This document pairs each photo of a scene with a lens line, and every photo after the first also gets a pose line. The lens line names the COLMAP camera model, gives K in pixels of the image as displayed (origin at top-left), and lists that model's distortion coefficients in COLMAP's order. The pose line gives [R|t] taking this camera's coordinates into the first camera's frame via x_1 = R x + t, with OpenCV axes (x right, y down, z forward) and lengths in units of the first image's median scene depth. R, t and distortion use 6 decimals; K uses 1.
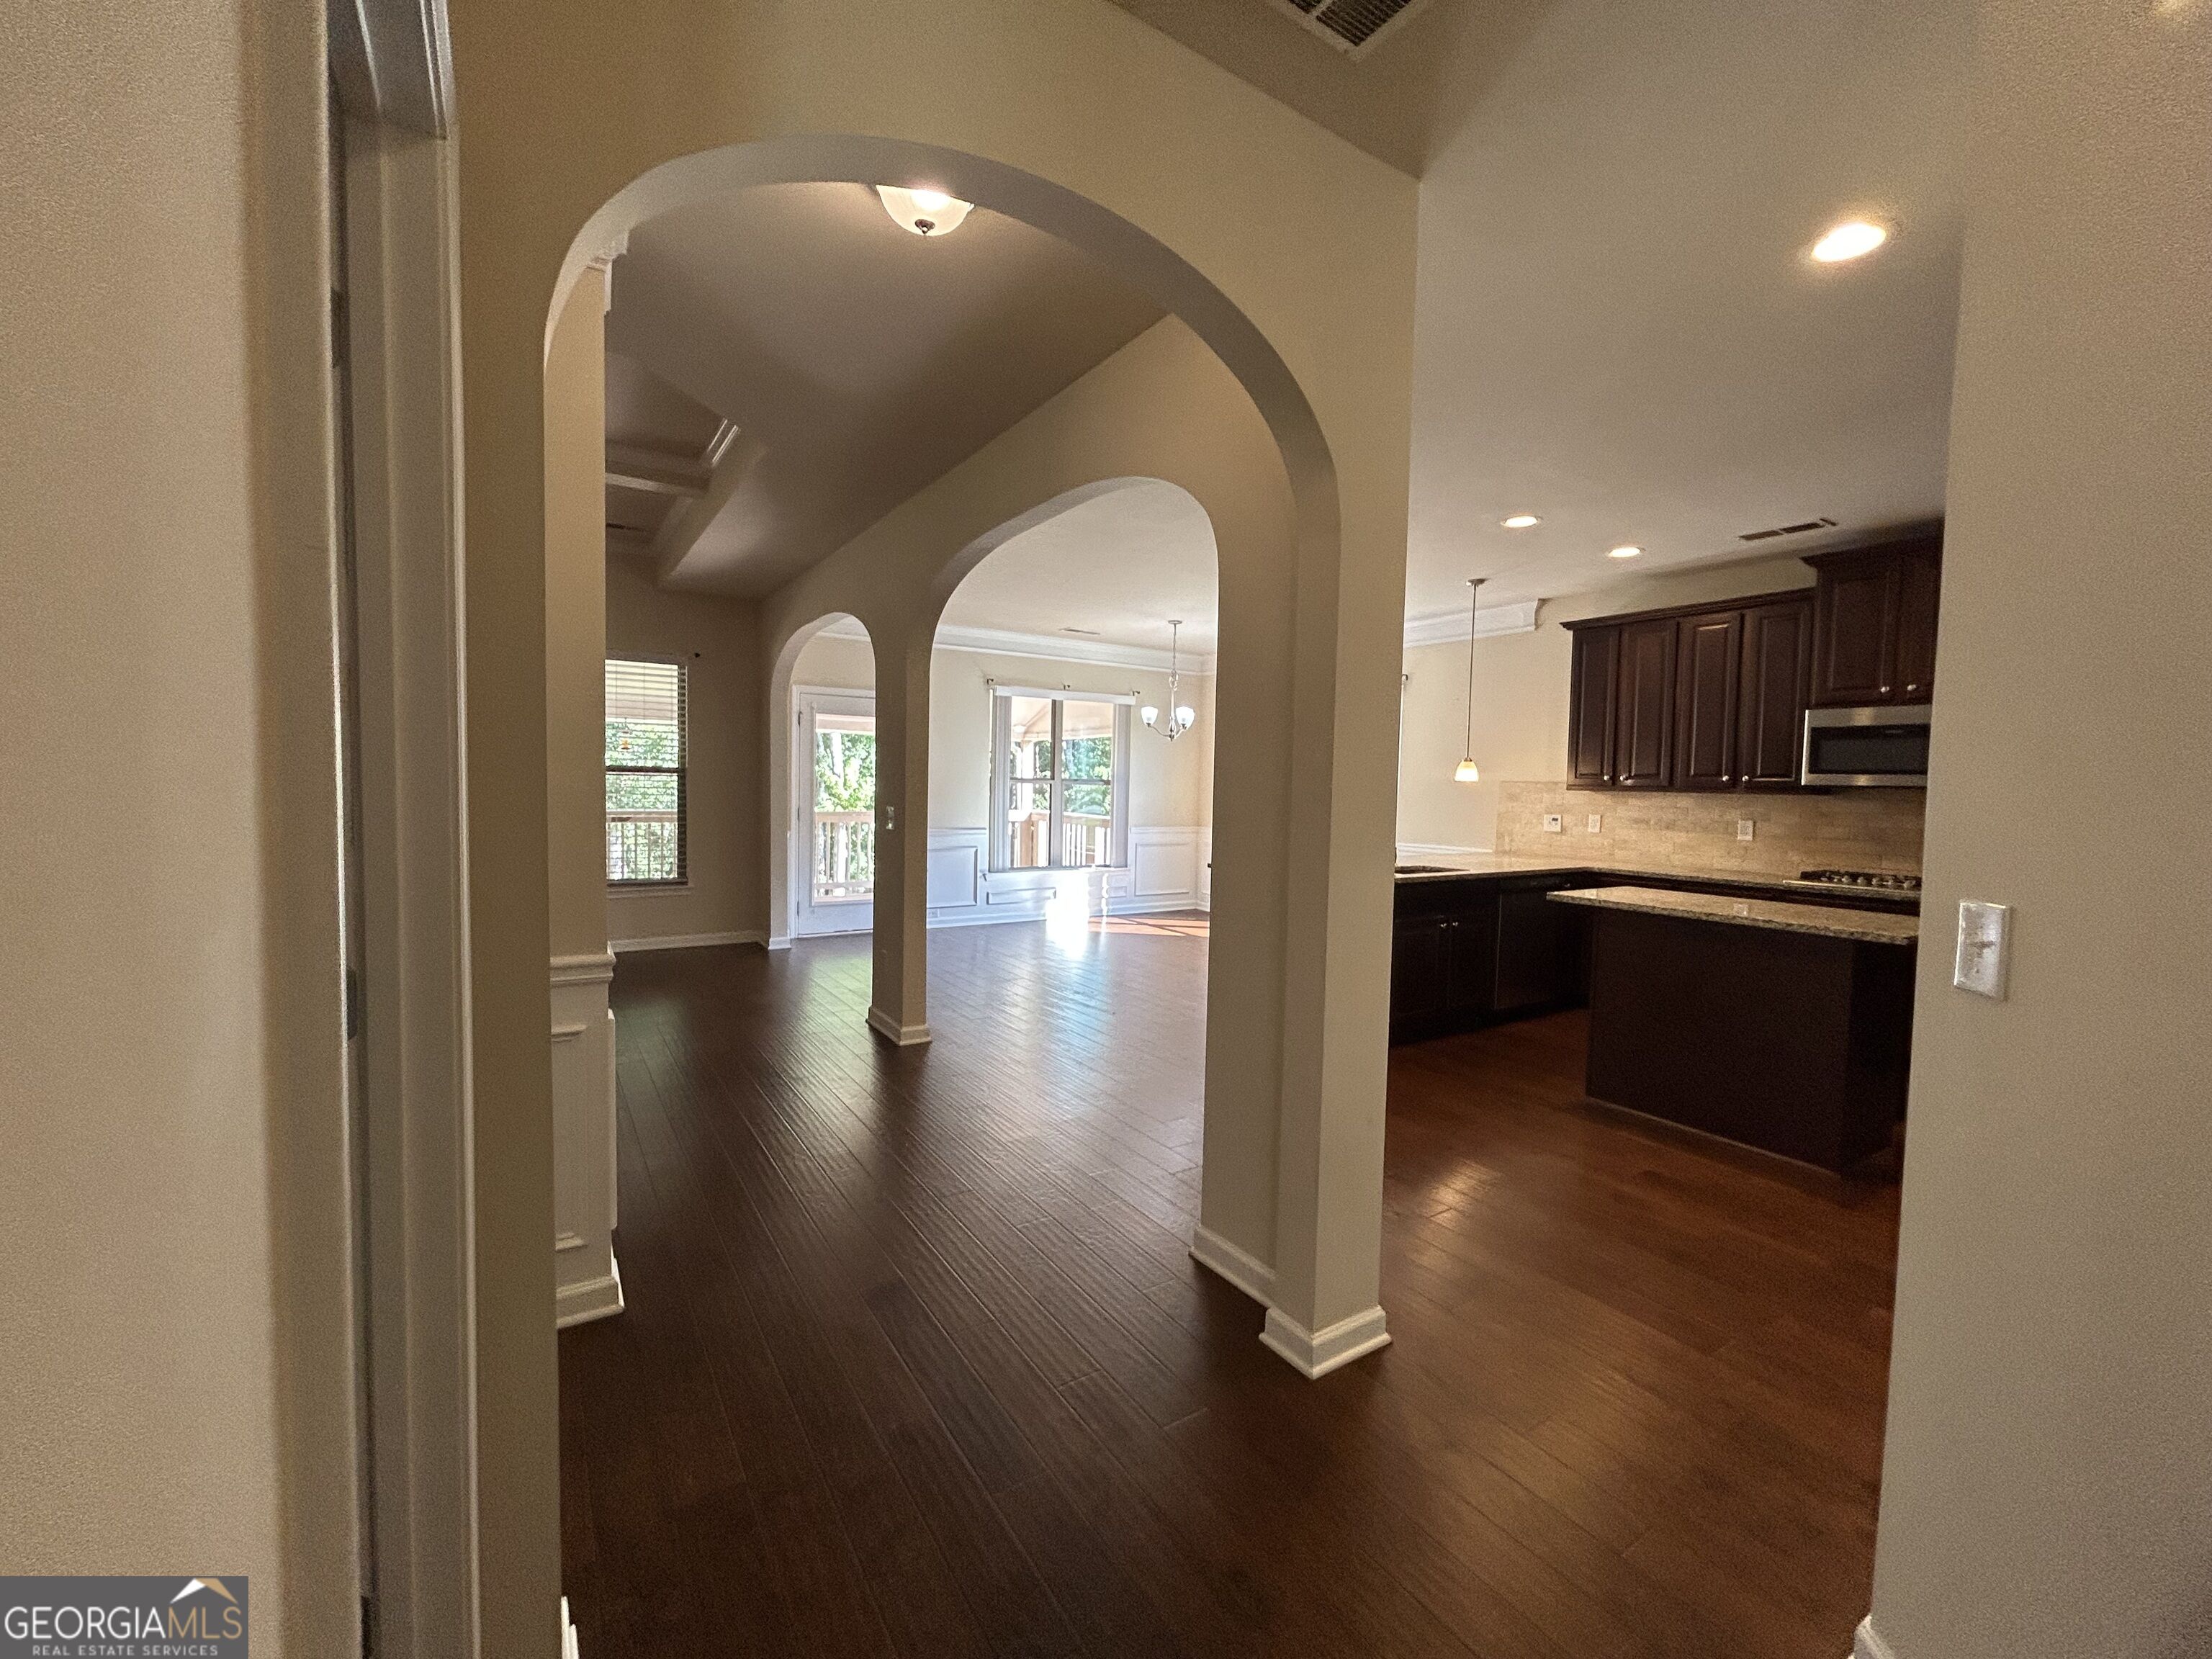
lens RADIAL K [[880.3, 0, 1106.0], [0, 880.3, 829.5], [0, 0, 1]] dist [-0.007574, 0.000061]
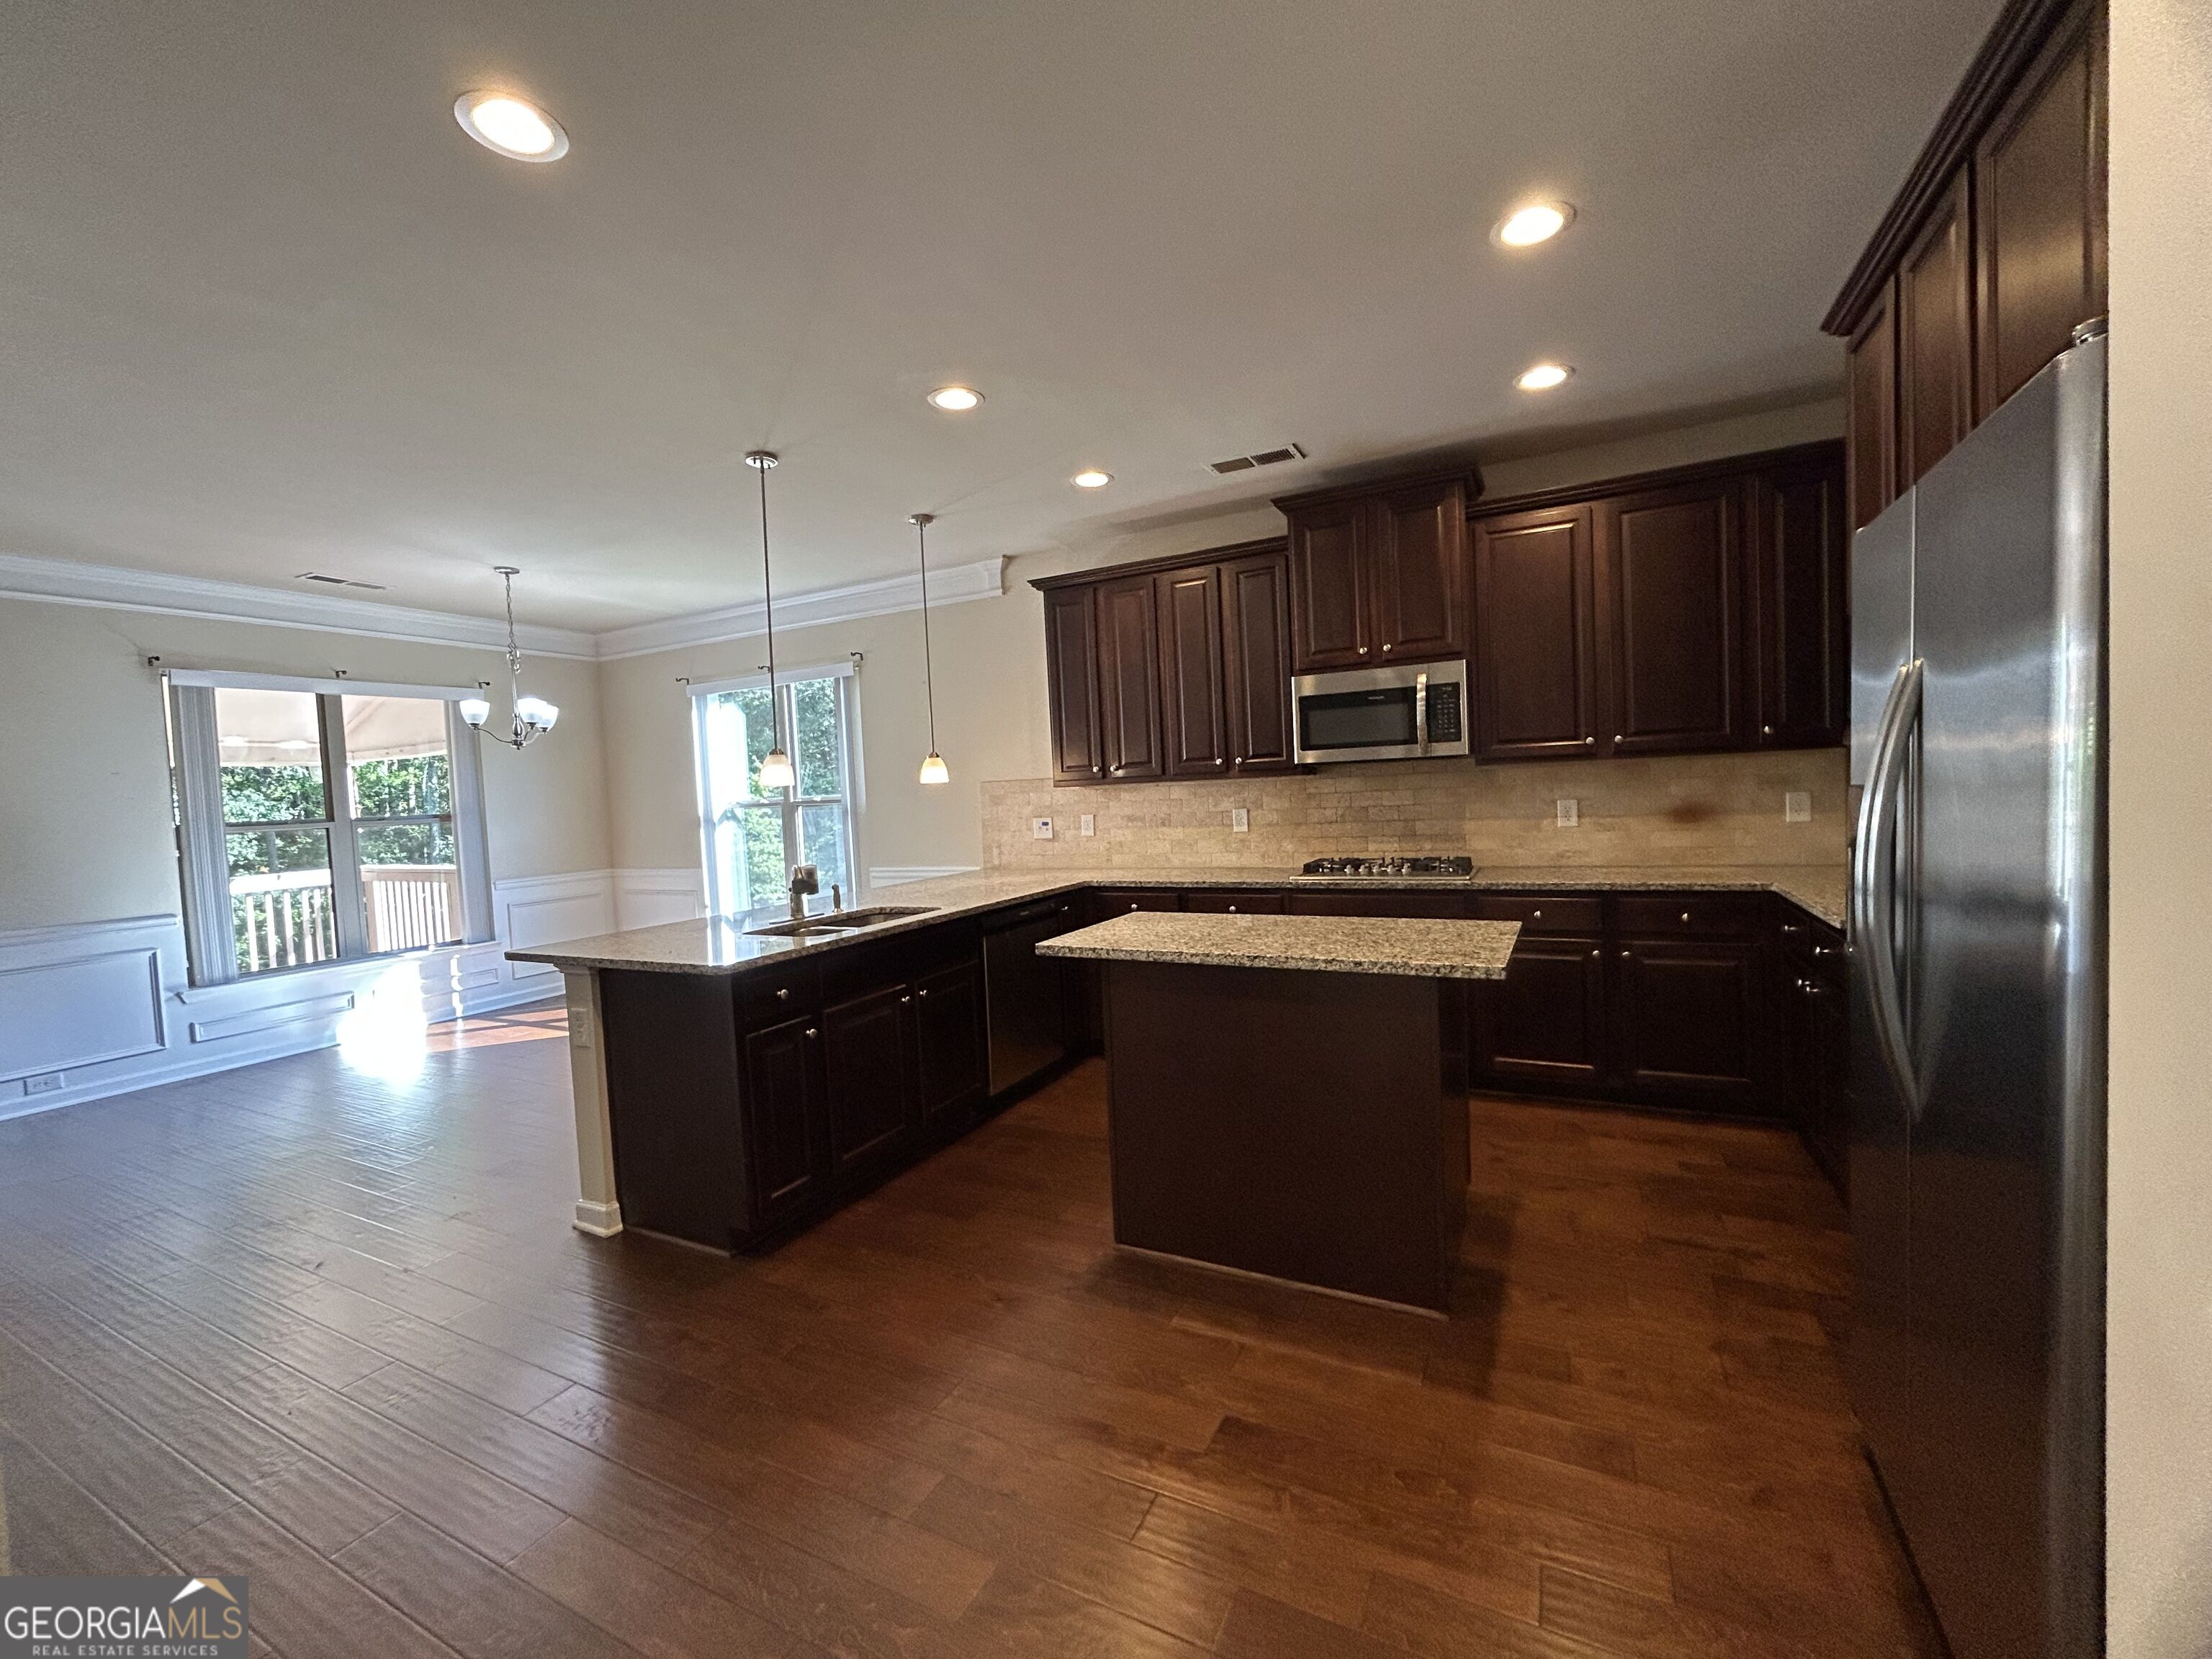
lens RADIAL K [[880.3, 0, 1106.0], [0, 880.3, 829.5], [0, 0, 1]] dist [-0.007574, 0.000061]
pose [[0.859259, -0.083597, 0.504664, 0.154948], [0.090864, 0.995811, 0.010247, -0.010143], [-0.503406, 0.037051, 0.863255, 0.280885]]
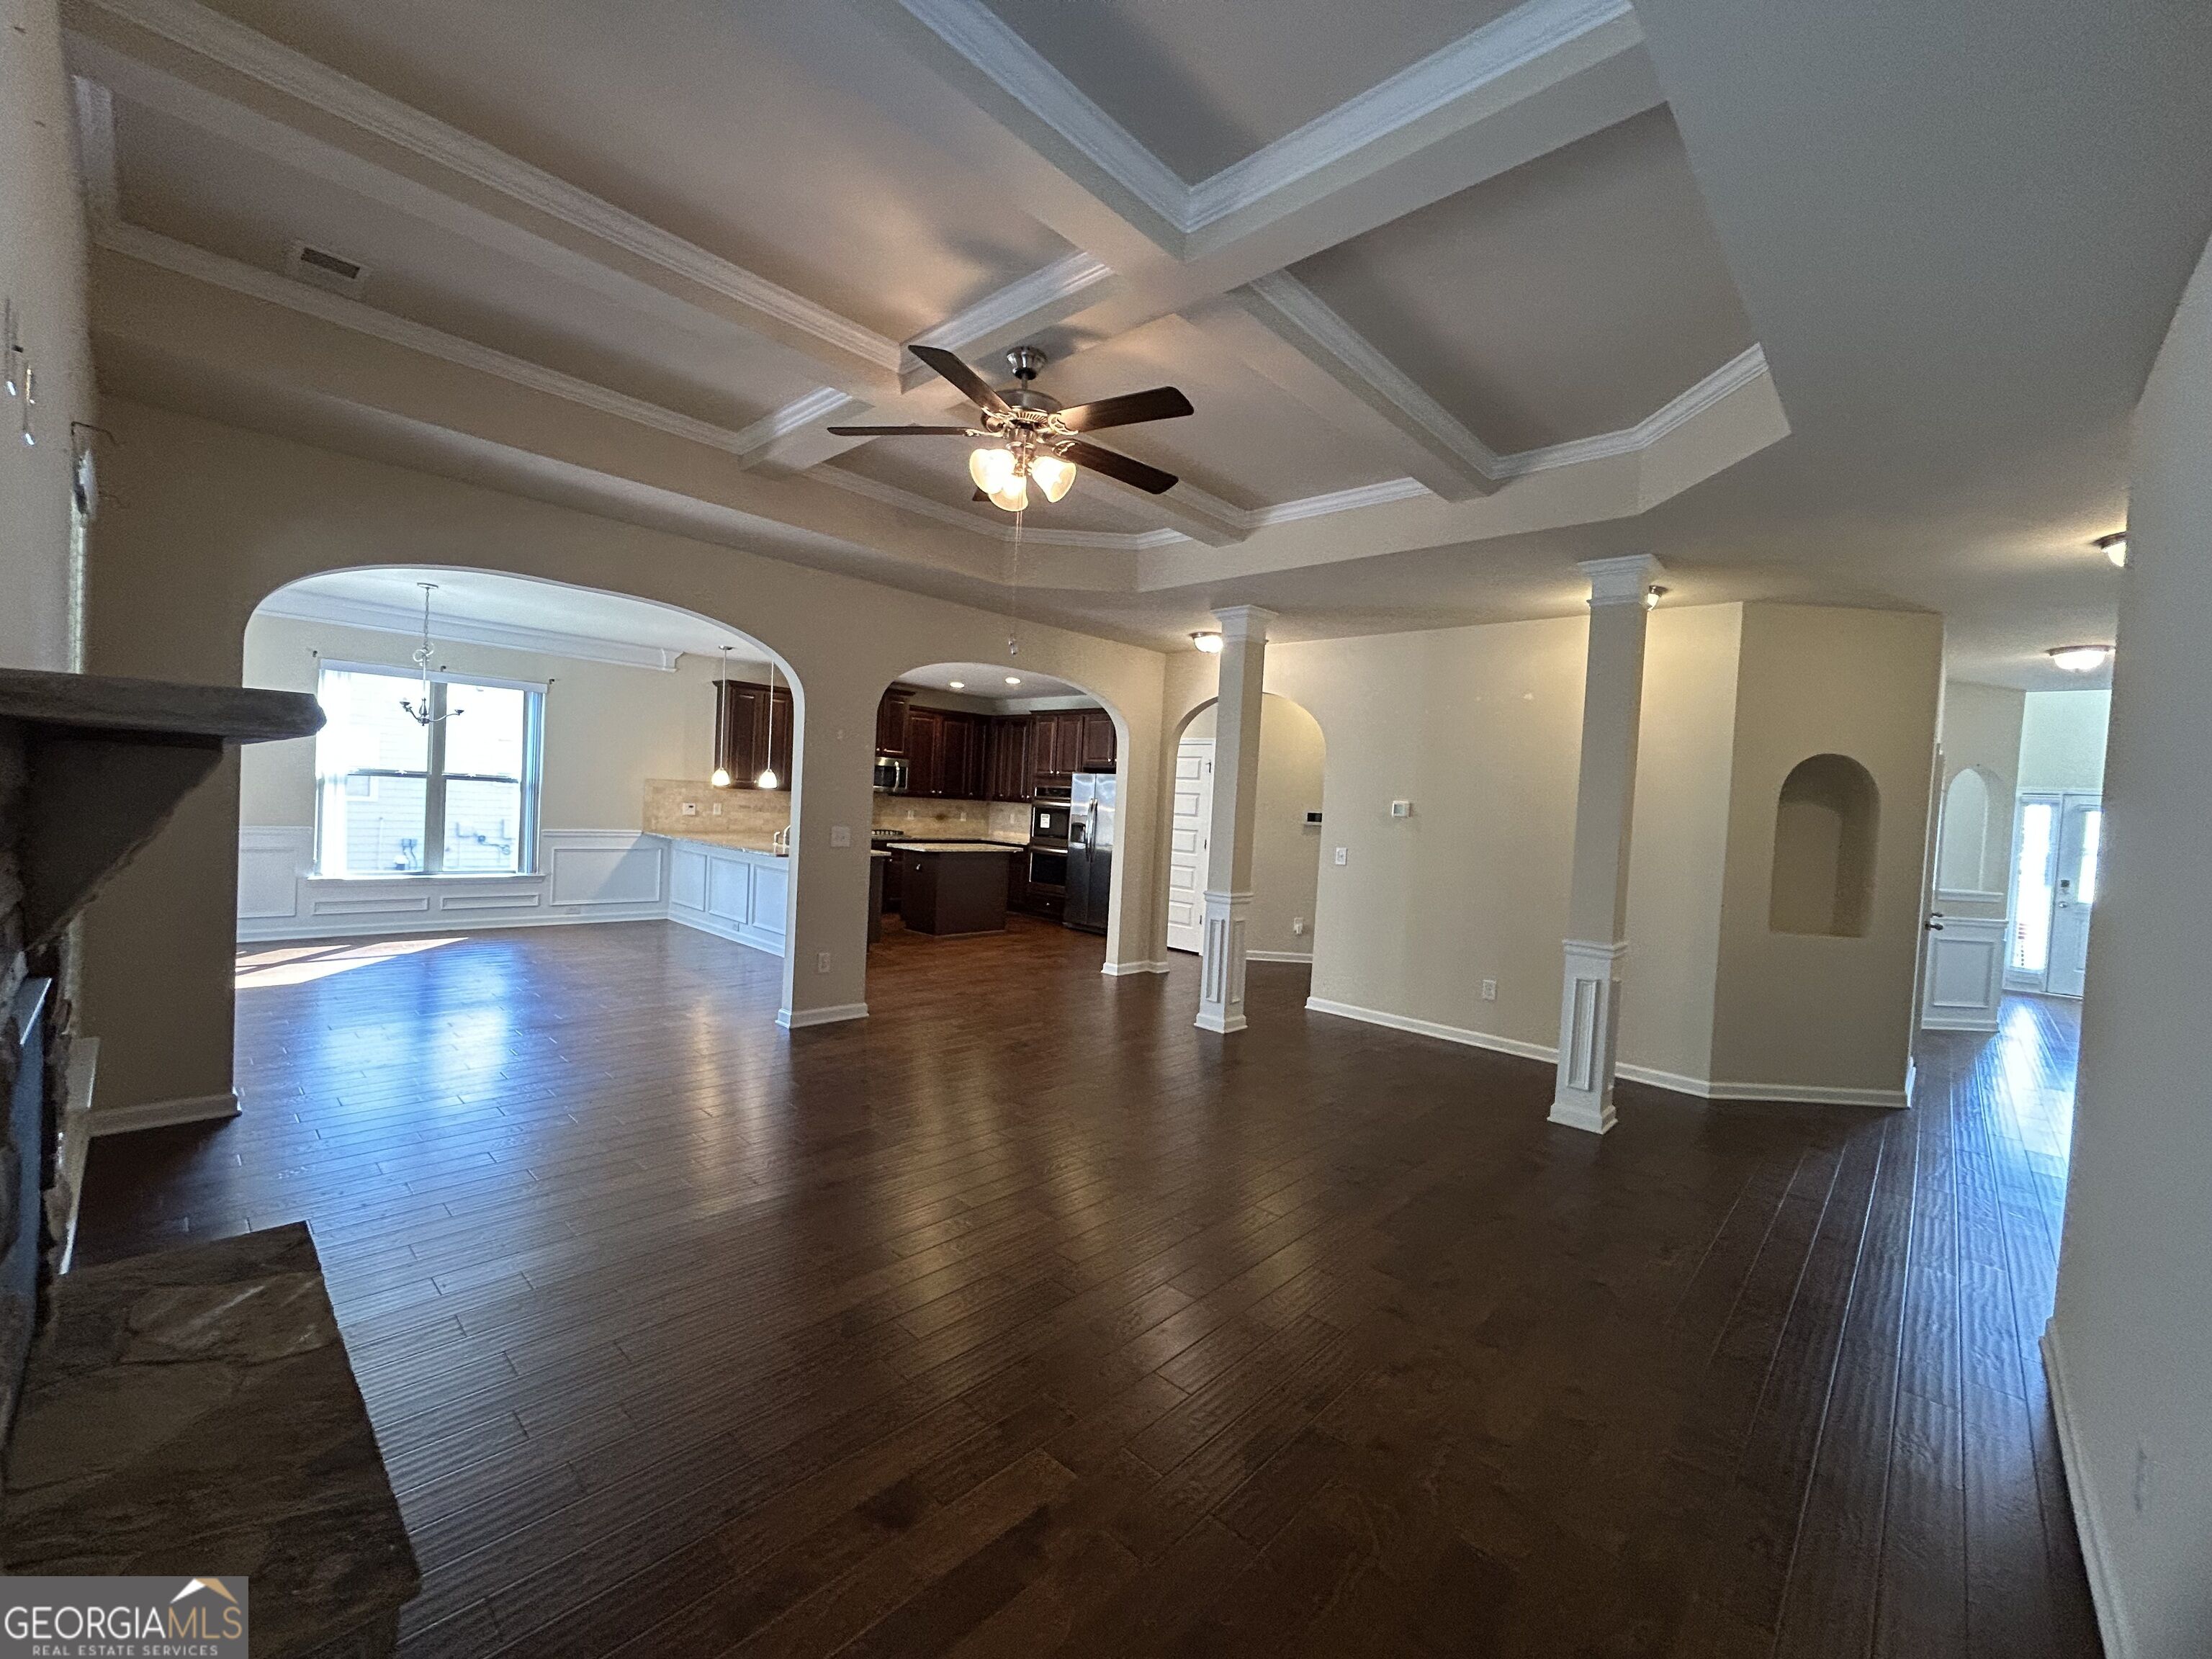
lens RADIAL K [[880.3, 0, 1106.0], [0, 880.3, 829.5], [0, 0, 1]] dist [-0.007574, 0.000061]
pose [[-0.224201, -0.059951, 0.972697, -1.187426], [-0.004164, 0.998156, 0.060561, -0.071023], [-0.974534, 0.009528, -0.224037, 0.706586]]
